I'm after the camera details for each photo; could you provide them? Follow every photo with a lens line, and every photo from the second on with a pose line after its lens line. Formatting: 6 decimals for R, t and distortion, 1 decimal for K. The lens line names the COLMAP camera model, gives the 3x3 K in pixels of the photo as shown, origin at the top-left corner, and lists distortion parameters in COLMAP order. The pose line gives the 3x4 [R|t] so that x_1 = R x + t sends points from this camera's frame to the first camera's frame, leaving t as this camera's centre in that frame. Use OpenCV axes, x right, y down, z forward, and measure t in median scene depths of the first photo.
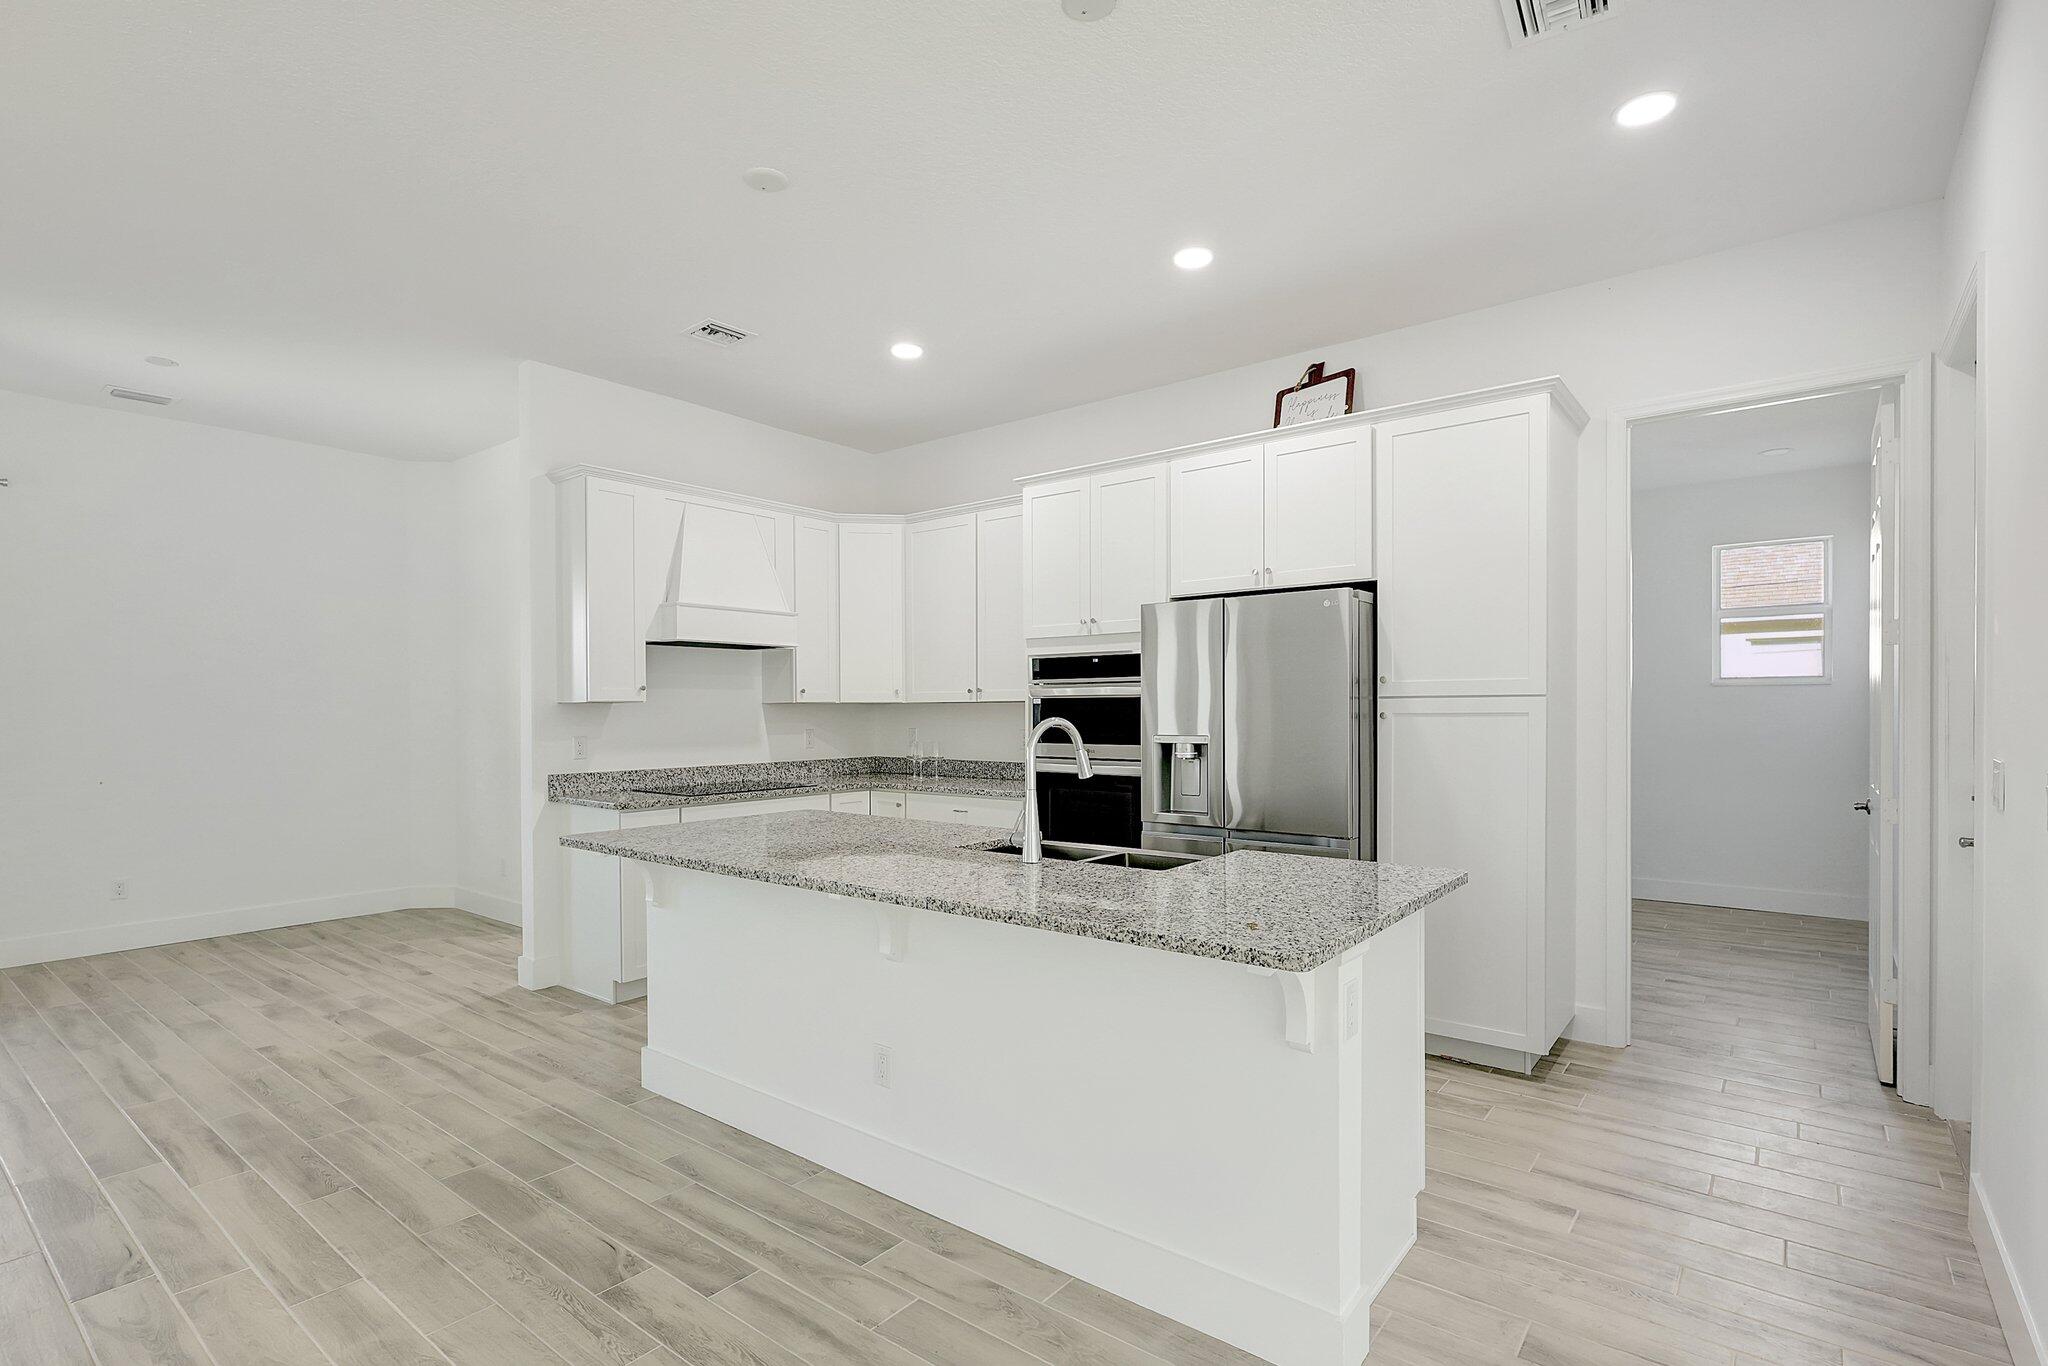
lens RADIAL K [[985.0, 0, 1026.0], [0, 985.0, 714.2], [0, 0, 1]] dist [0.002195, 0.000403]
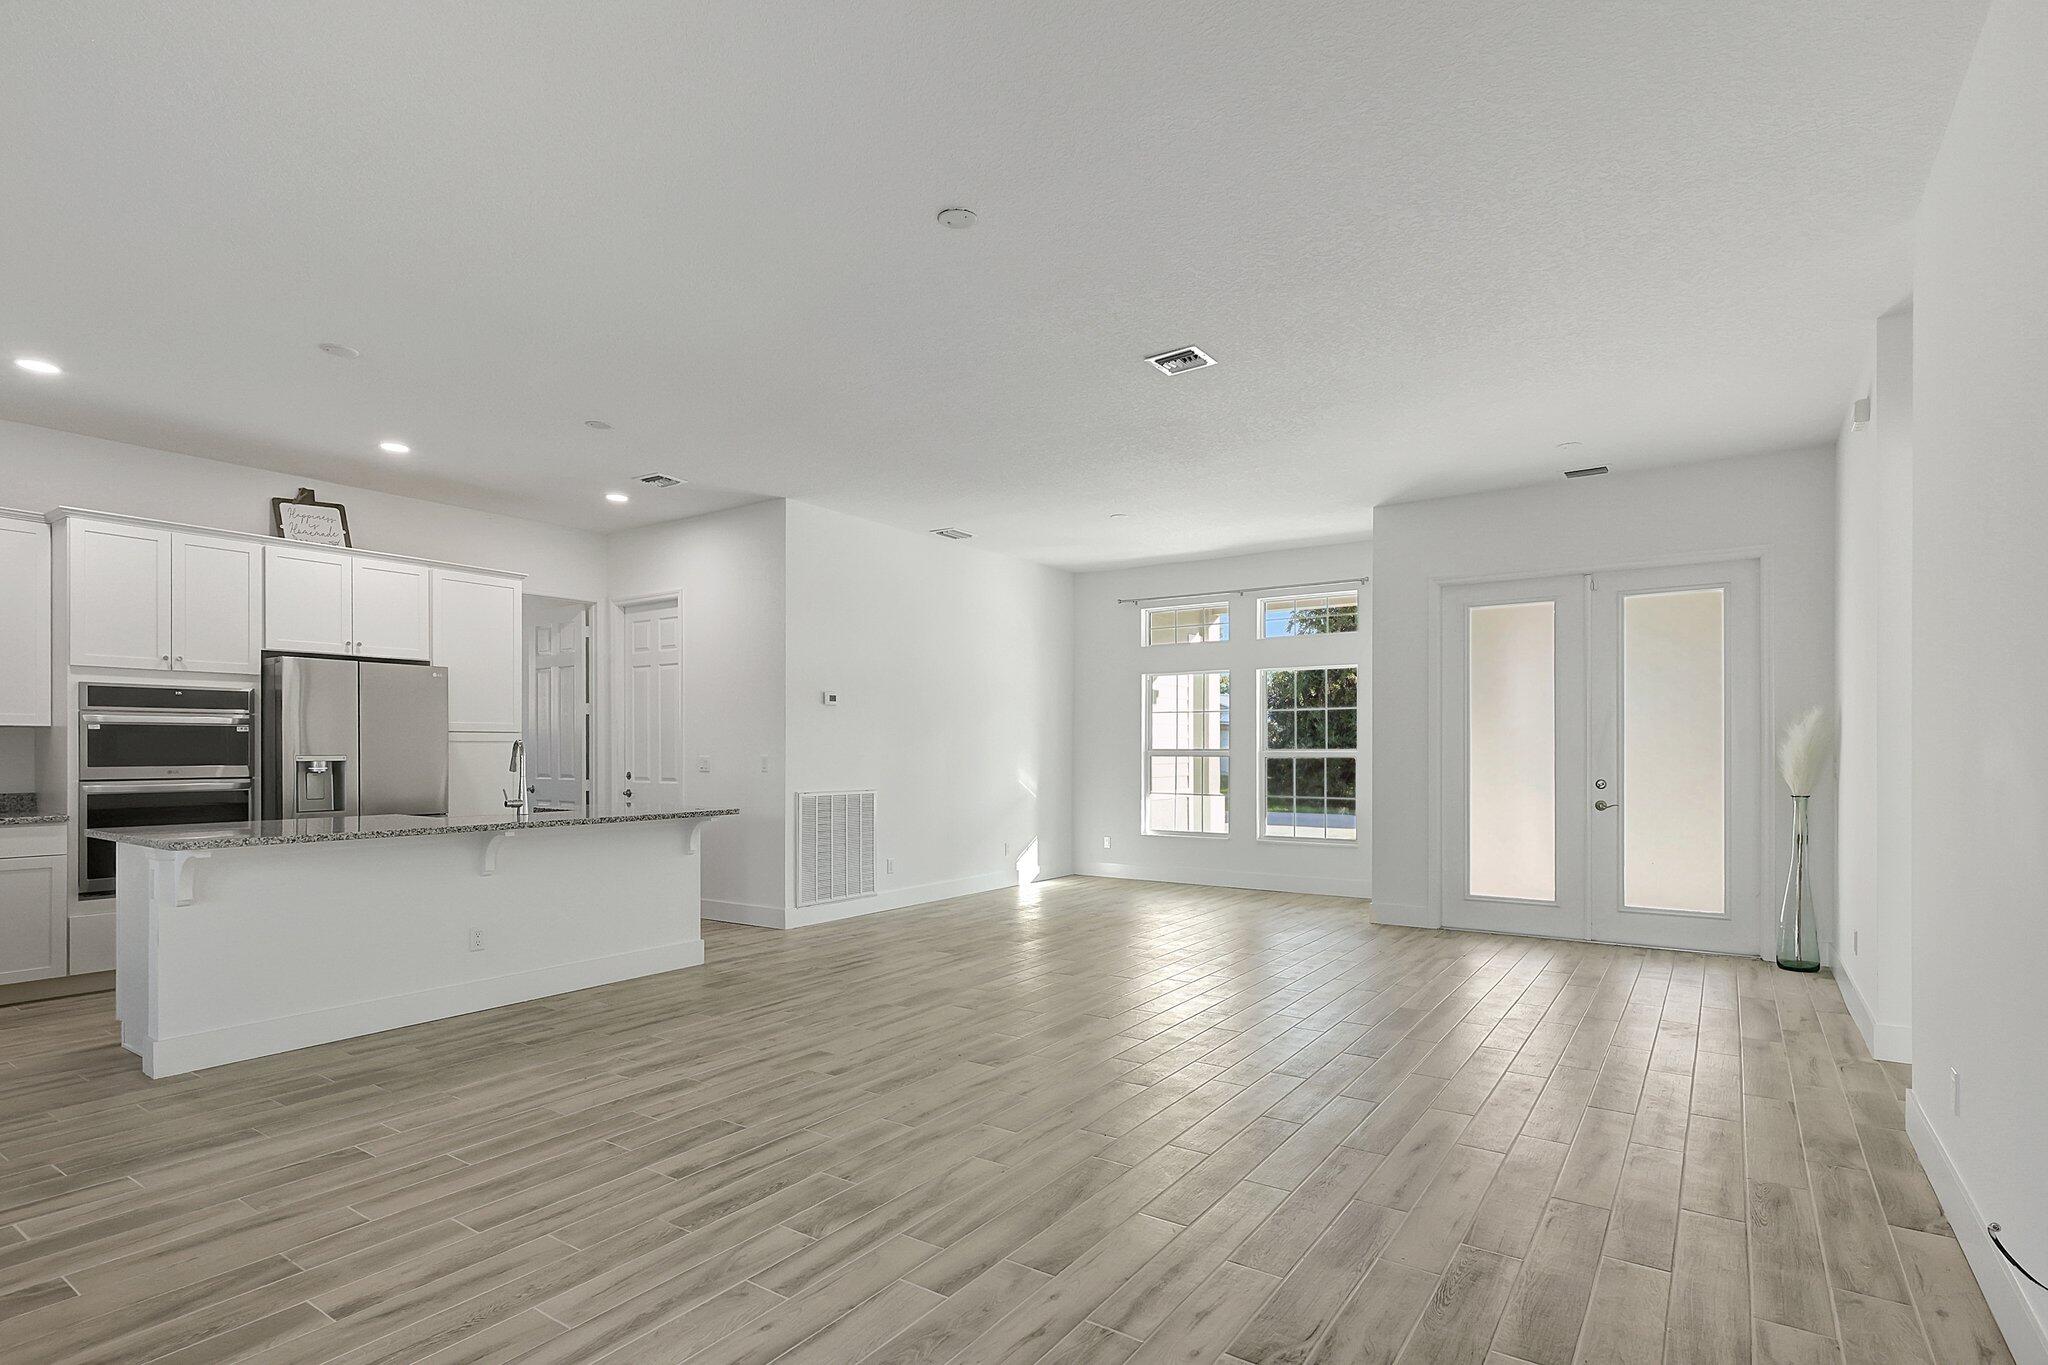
lens RADIAL K [[996.2, 0, 991.8], [0, 996.2, 746.8], [0, 0, 1]] dist [0.004571, 0.001068]
pose [[-0.040800, 0.006662, 0.999145, -1.282009], [0.004788, 0.999968, -0.006472, 0.022999], [-0.999156, 0.004520, -0.040831, 0.109348]]
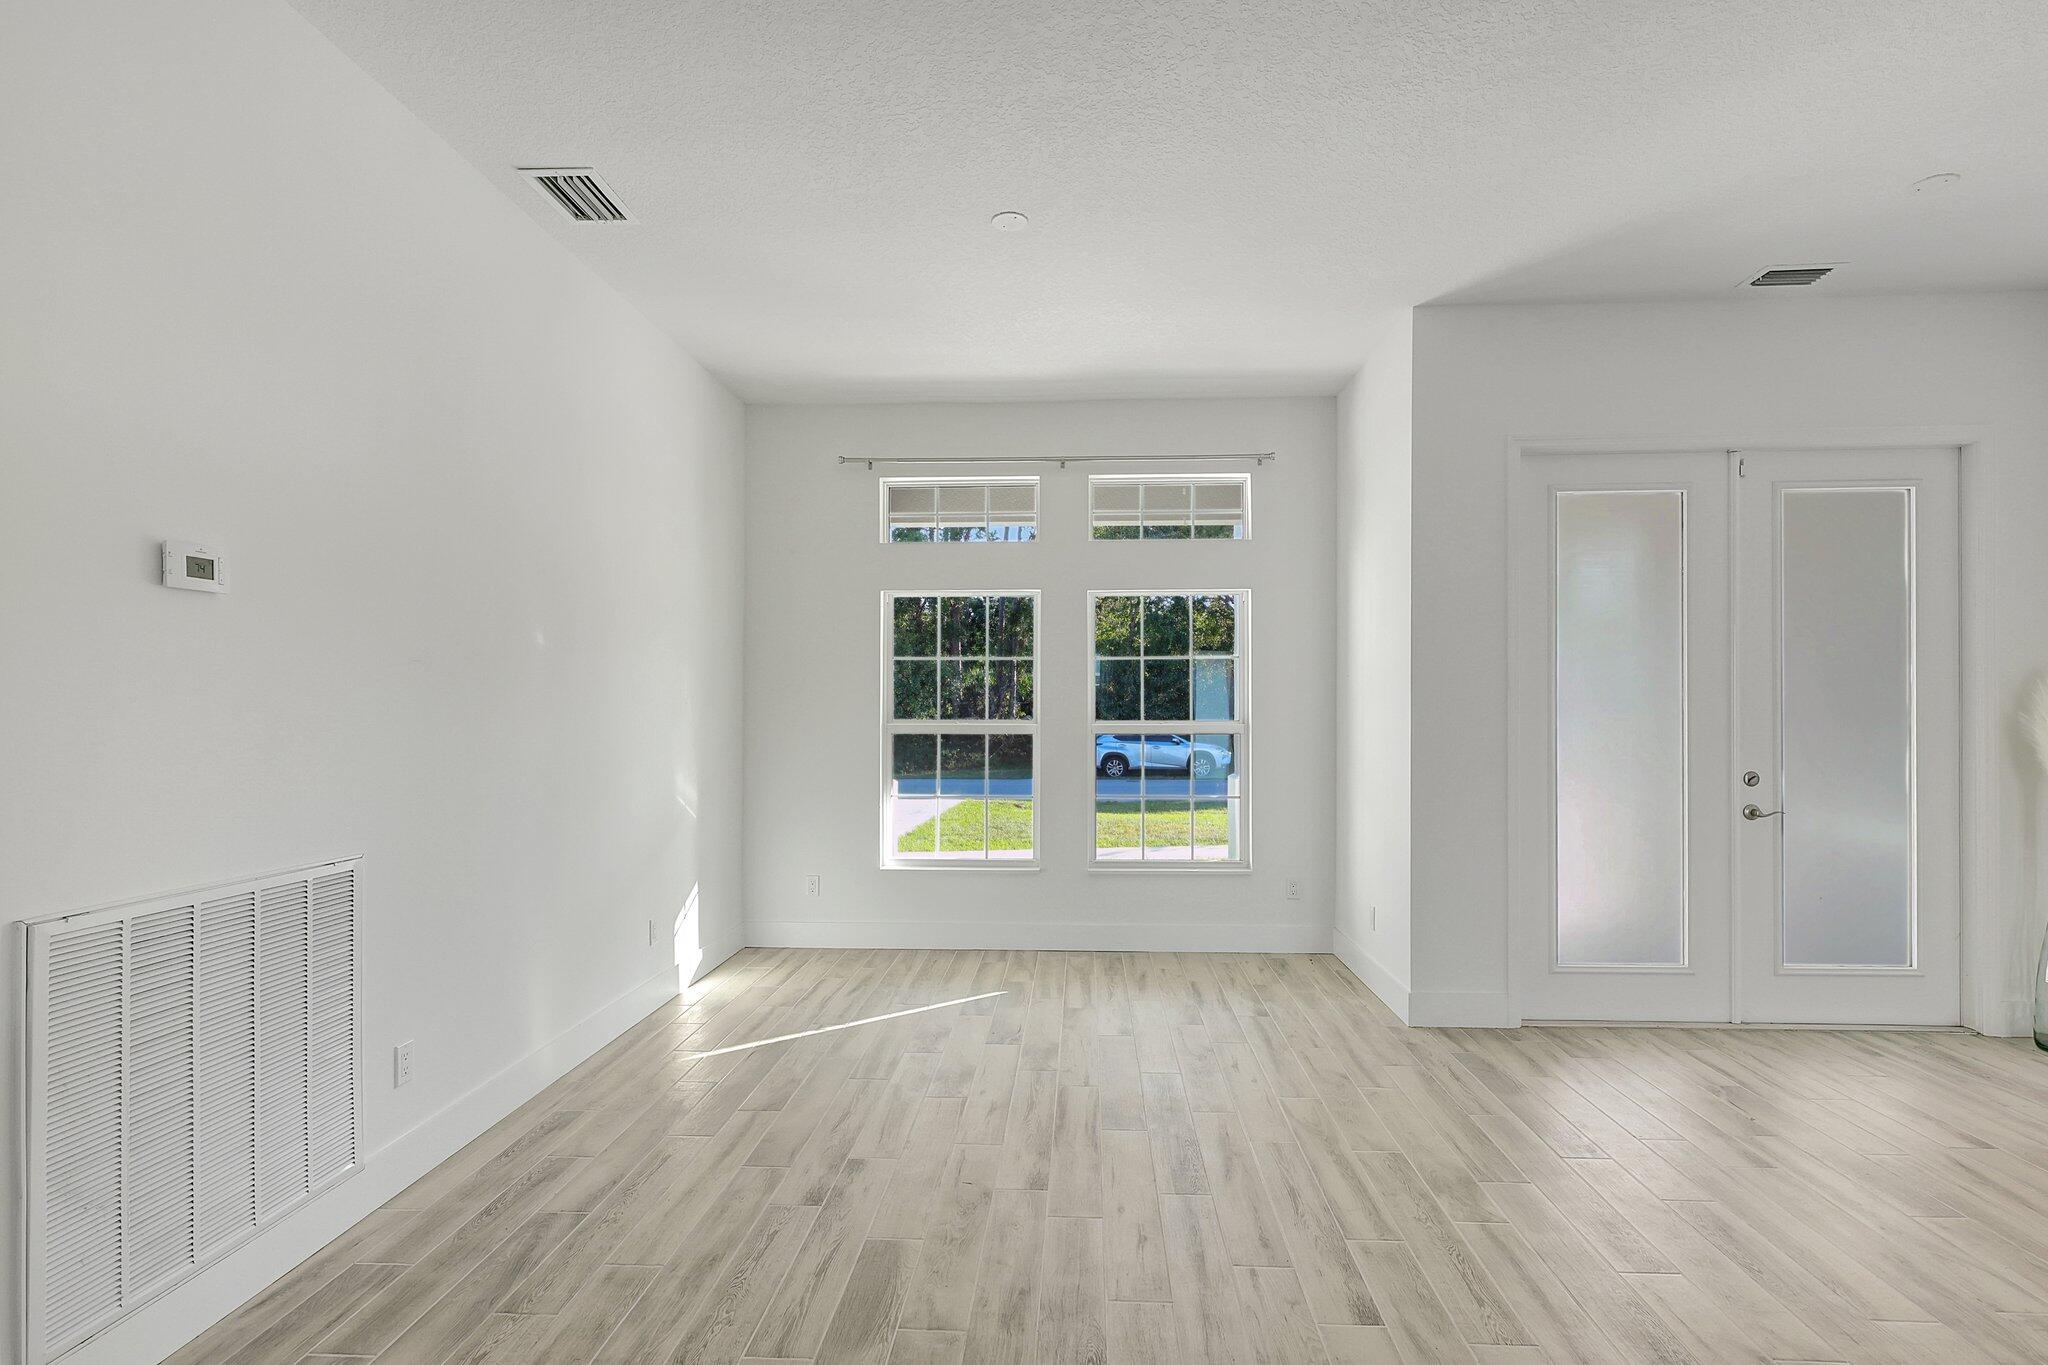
lens RADIAL K [[985.0, 0, 1026.0], [0, 985.0, 713.7], [0, 0, 1]] dist [0.002195, 0.000403]
pose [[-0.573065, 0.001249, 0.819509, -0.163376], [0.007854, 0.999961, 0.003967, 0.000115], [-0.819473, 0.008710, -0.573052, 0.262105]]
